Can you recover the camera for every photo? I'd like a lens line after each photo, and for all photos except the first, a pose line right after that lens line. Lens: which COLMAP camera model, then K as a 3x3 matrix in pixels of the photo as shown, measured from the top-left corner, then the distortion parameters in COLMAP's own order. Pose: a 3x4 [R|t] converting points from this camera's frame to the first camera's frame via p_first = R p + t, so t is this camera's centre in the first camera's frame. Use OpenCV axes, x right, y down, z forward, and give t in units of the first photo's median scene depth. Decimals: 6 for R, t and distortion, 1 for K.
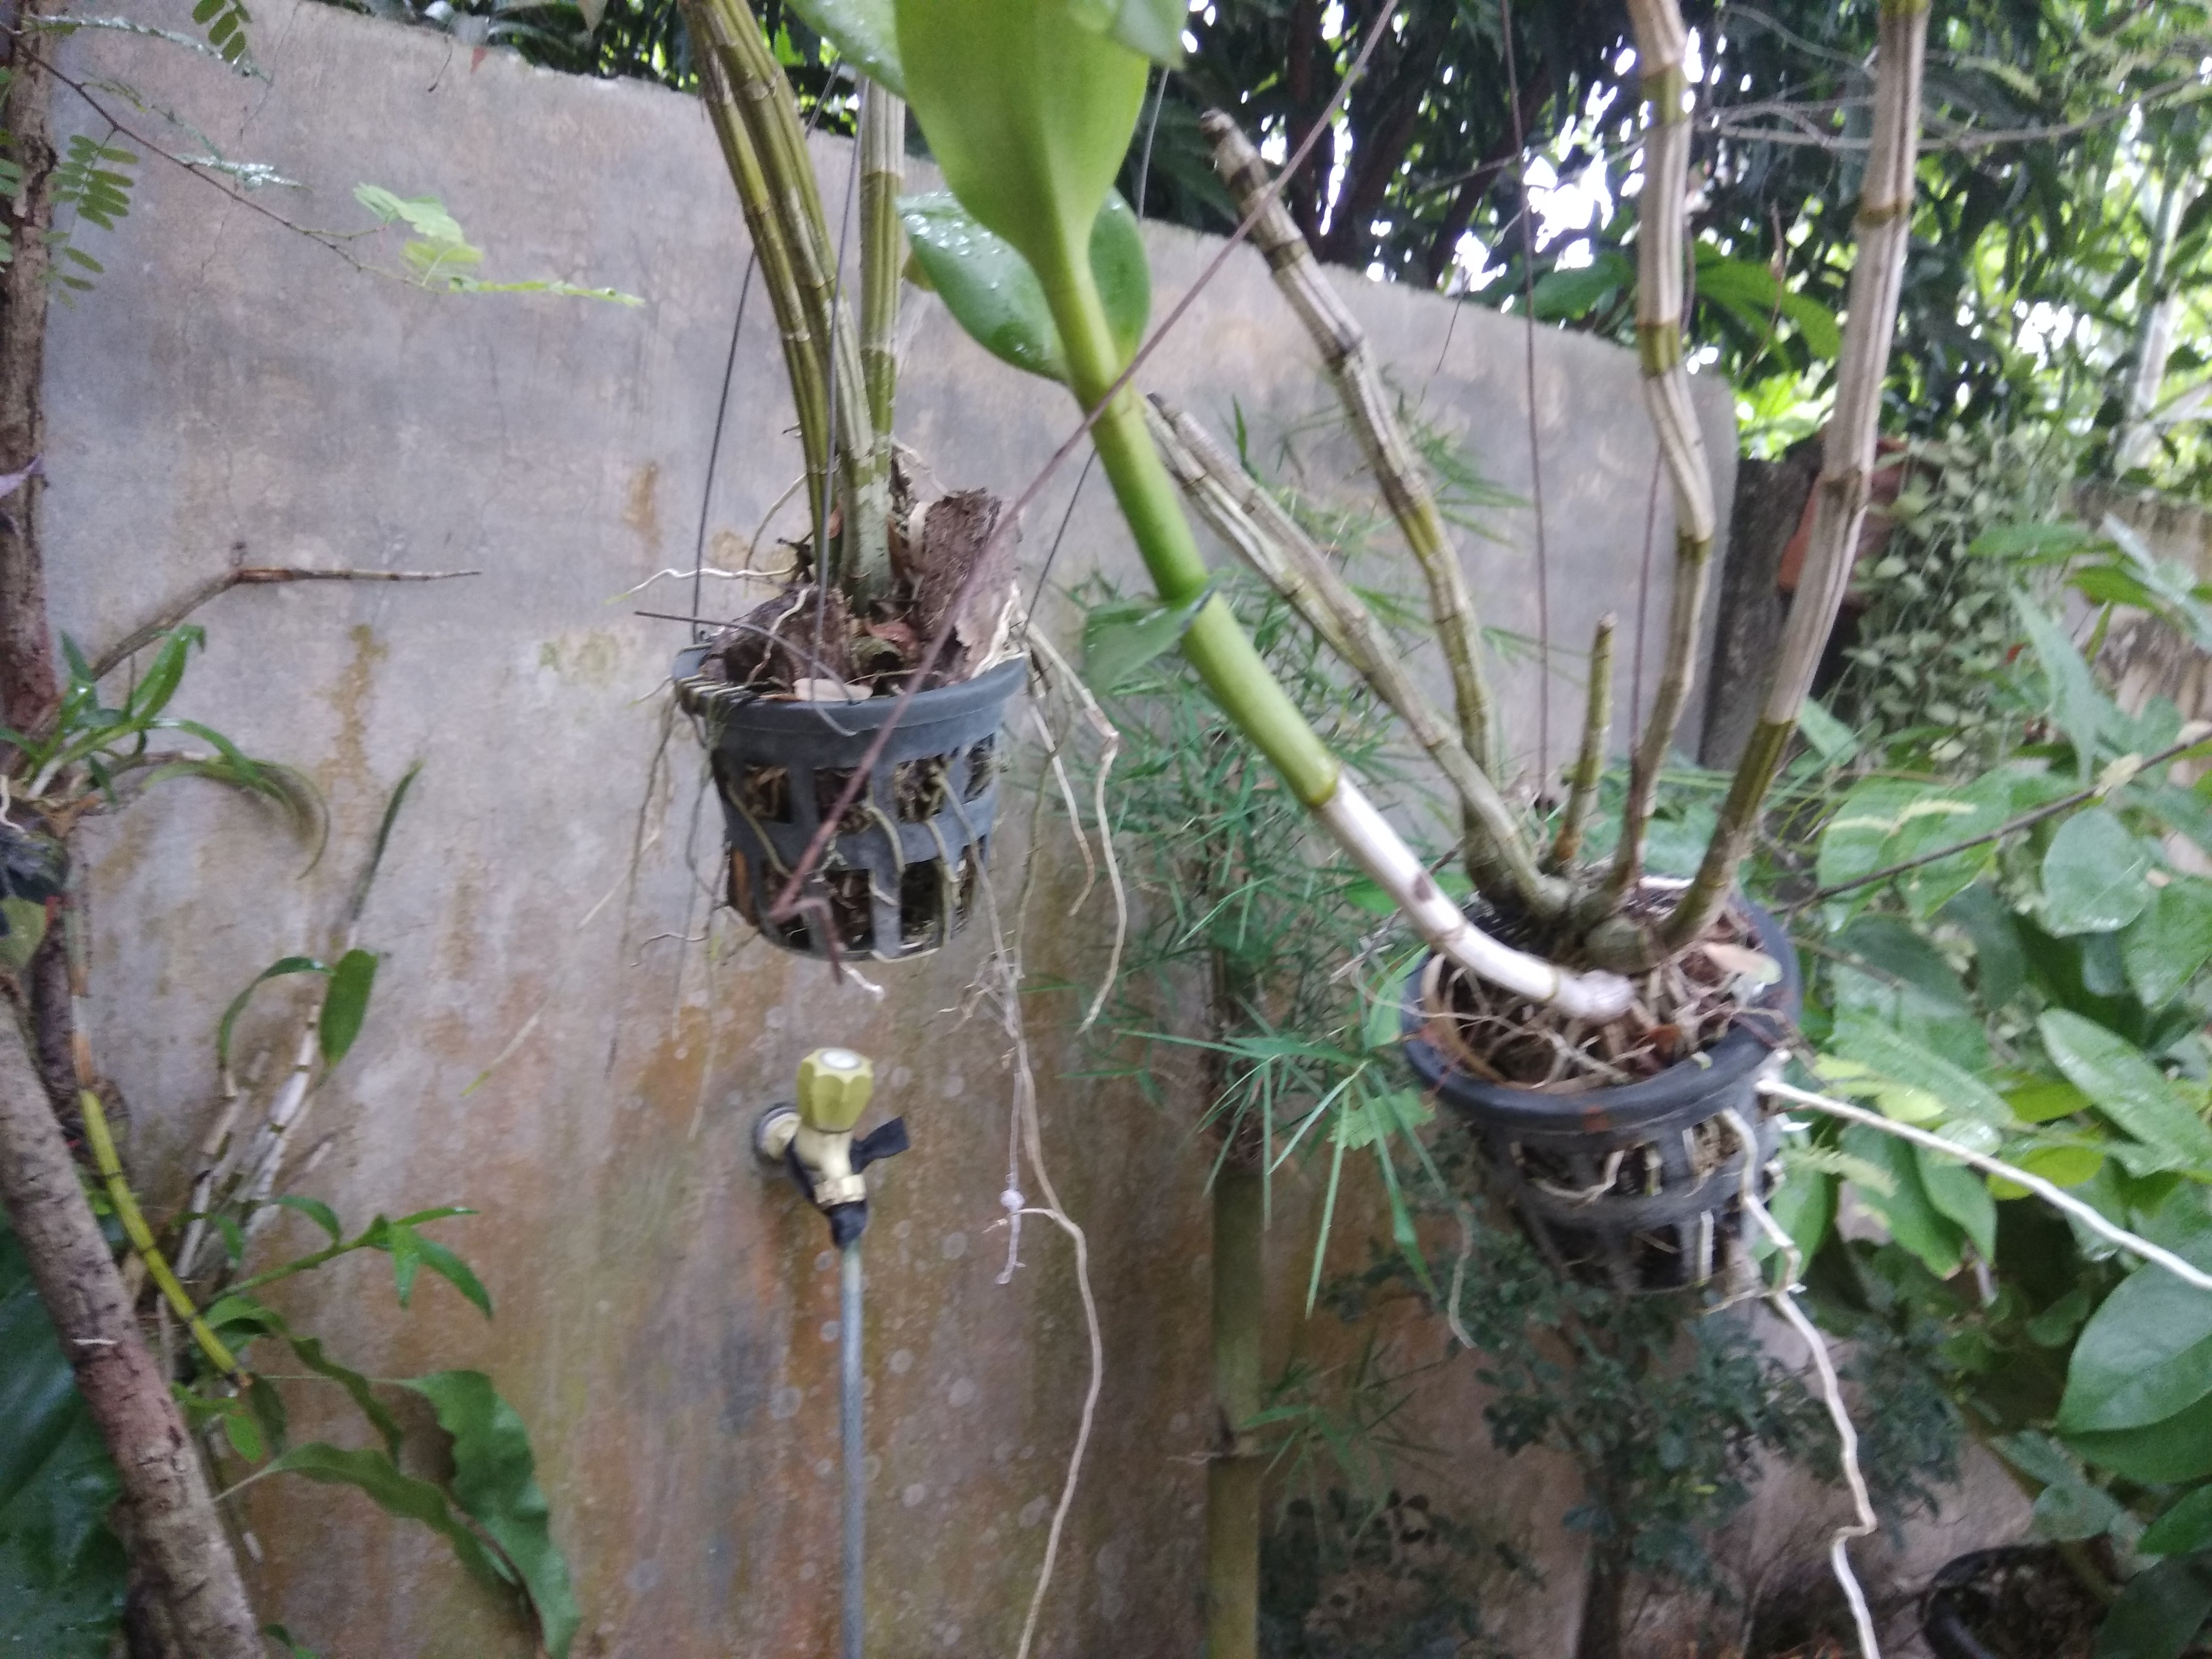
lens RADIAL K [[1747.8, 0, 1101.7], [0, 1747.8, 822.6], [0, 0, 1]] dist [0.115957, -0.195248]
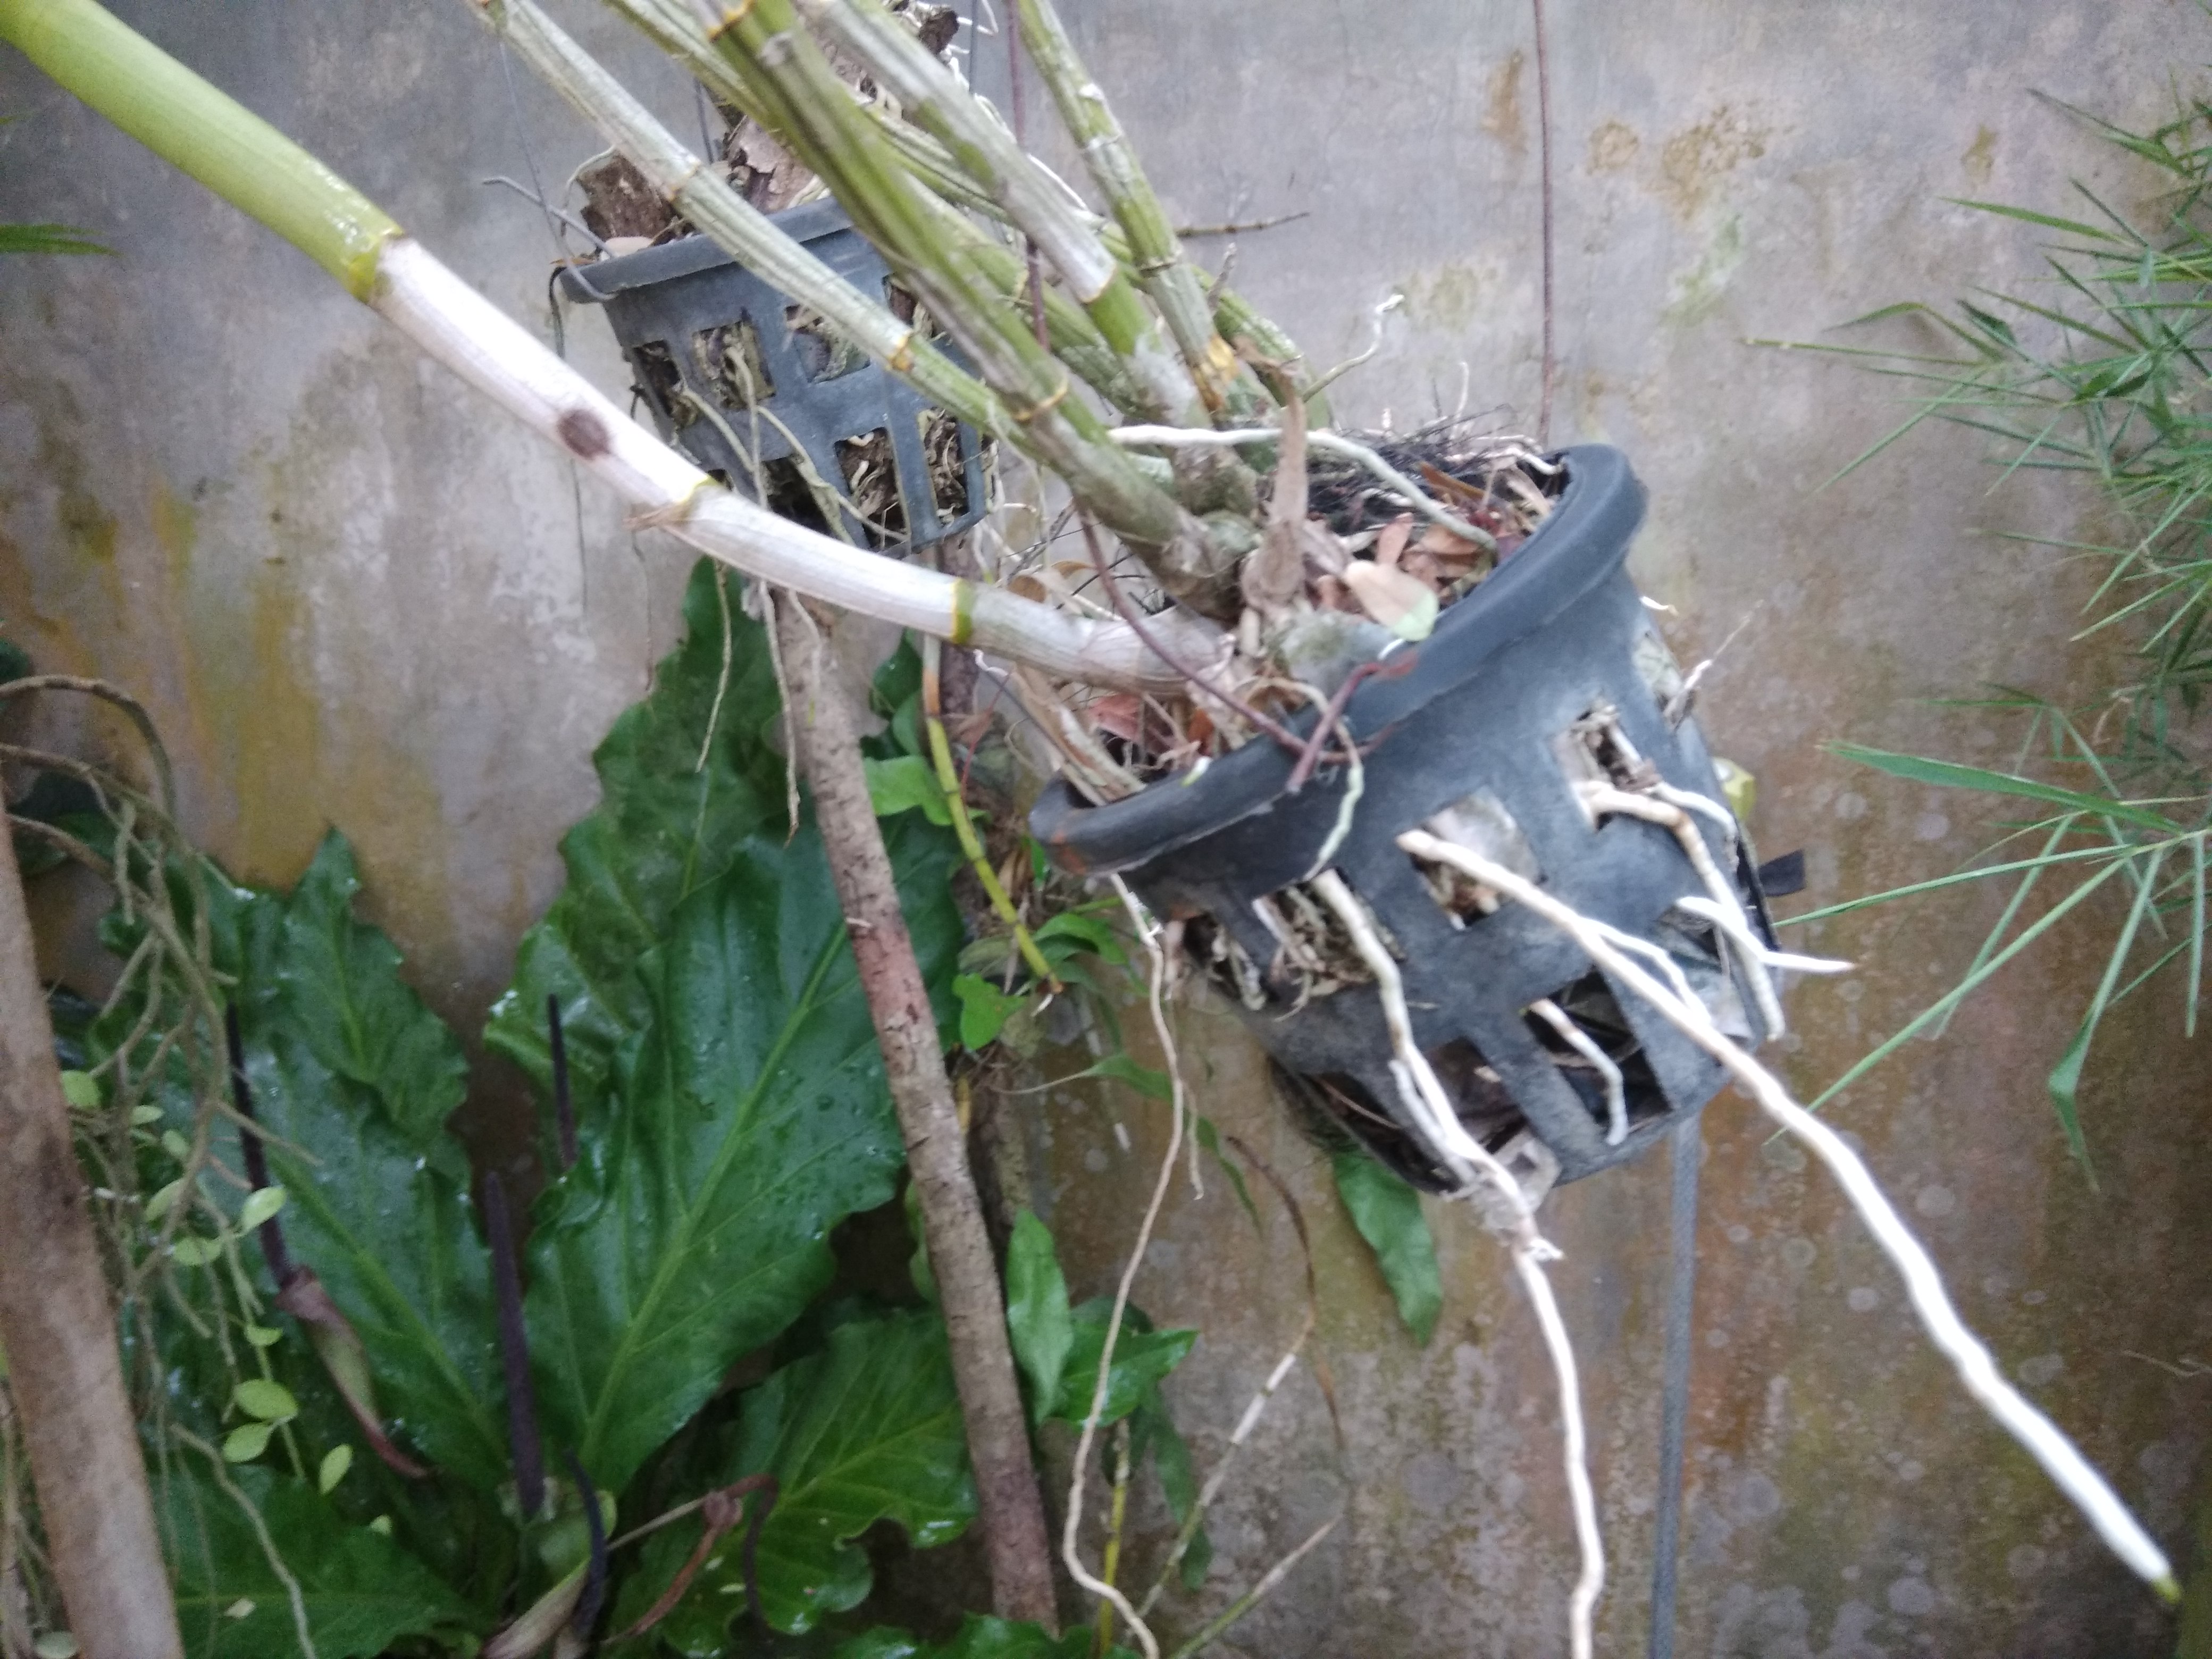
lens RADIAL K [[1747.8, 0, 1101.7], [0, 1747.8, 822.6], [0, 0, 1]] dist [0.115957, -0.195248]
pose [[0.682571, 0.118409, -0.721163, 0.329414], [-0.000145, 0.986809, 0.161889, 0.030083], [0.730820, -0.110396, 0.673584, 0.282374]]
